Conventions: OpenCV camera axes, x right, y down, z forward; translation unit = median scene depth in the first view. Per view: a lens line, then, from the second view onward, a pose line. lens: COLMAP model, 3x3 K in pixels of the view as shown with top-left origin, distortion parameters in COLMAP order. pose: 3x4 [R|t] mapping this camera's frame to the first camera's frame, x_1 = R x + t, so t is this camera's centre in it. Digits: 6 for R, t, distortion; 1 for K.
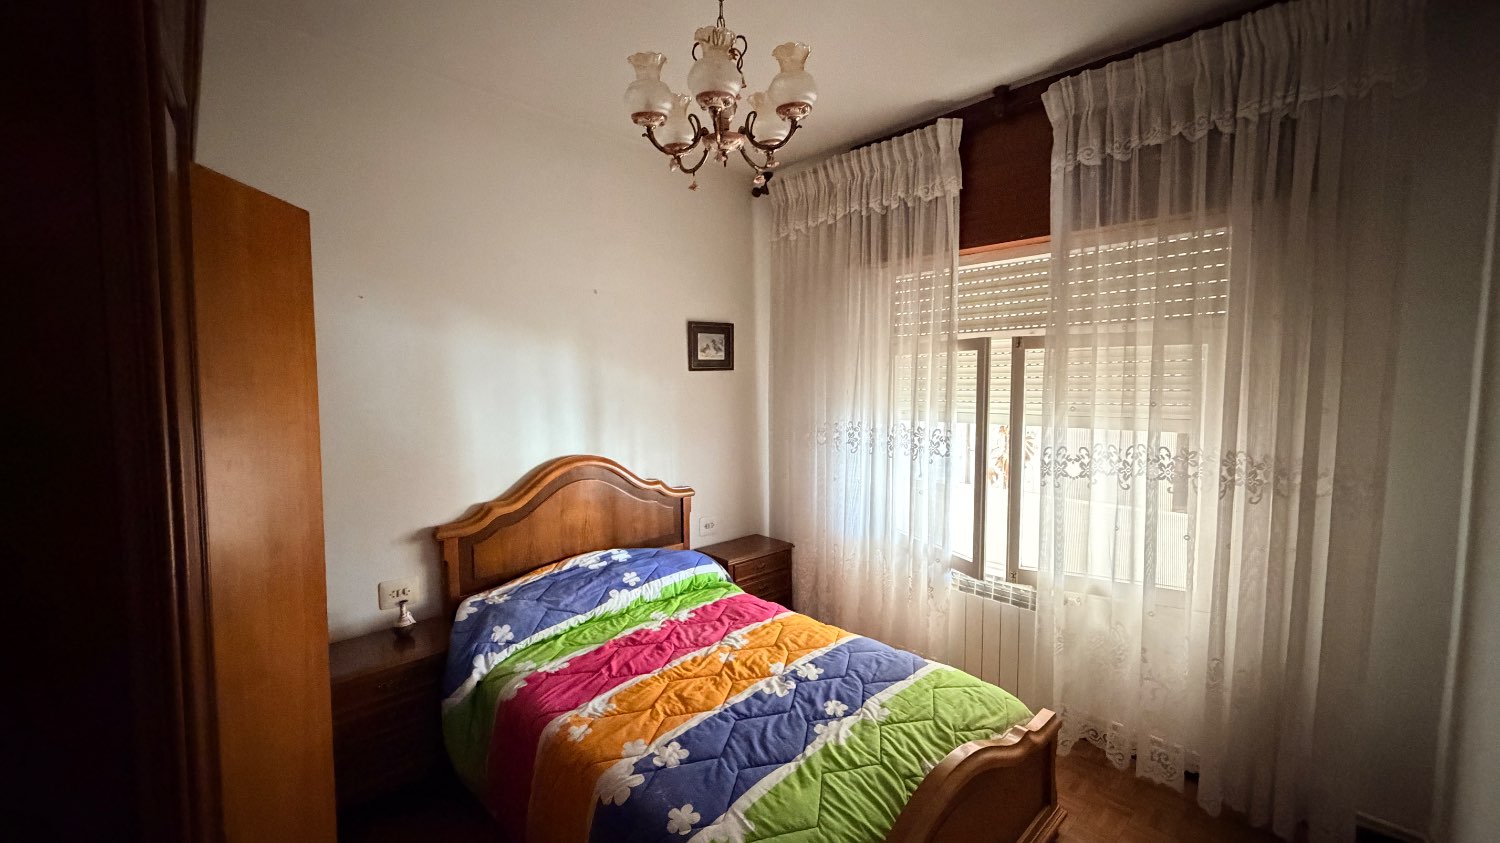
lens RADIAL K [[593.2, 0, 740.0], [0, 593.2, 420.9], [0, 0, 1]] dist [0.001282, 0.000073]
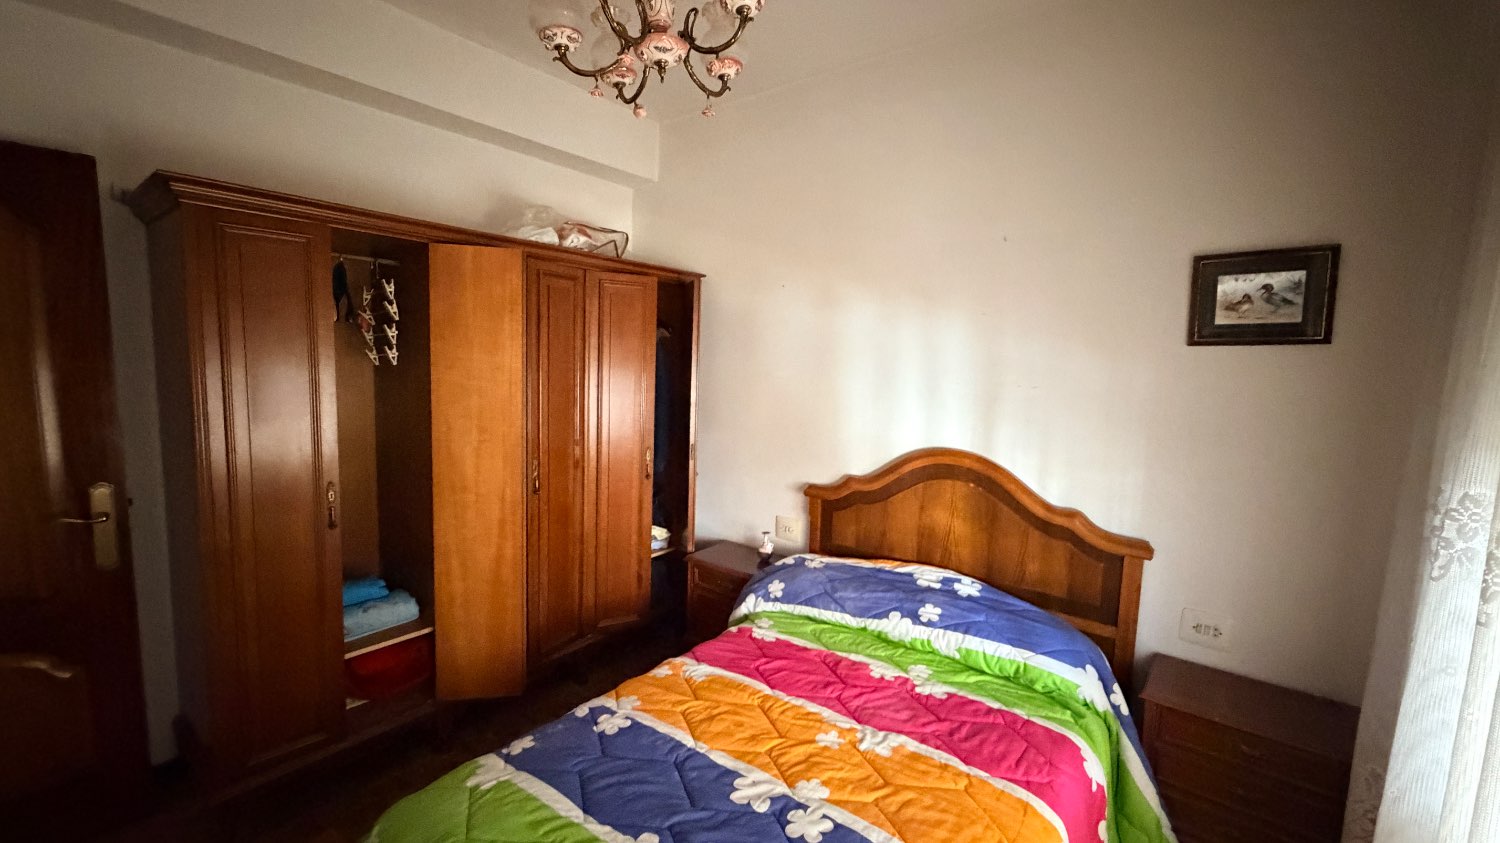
lens RADIAL K [[593.2, 0, 739.5], [0, 593.2, 417.5], [0, 0, 1]] dist [0.001282, 0.000073]
pose [[0.159612, 0.110654, -0.980959, 0.536108], [-0.094470, 0.990850, 0.096398, -0.039798], [0.982649, 0.077285, 0.168605, 0.642361]]
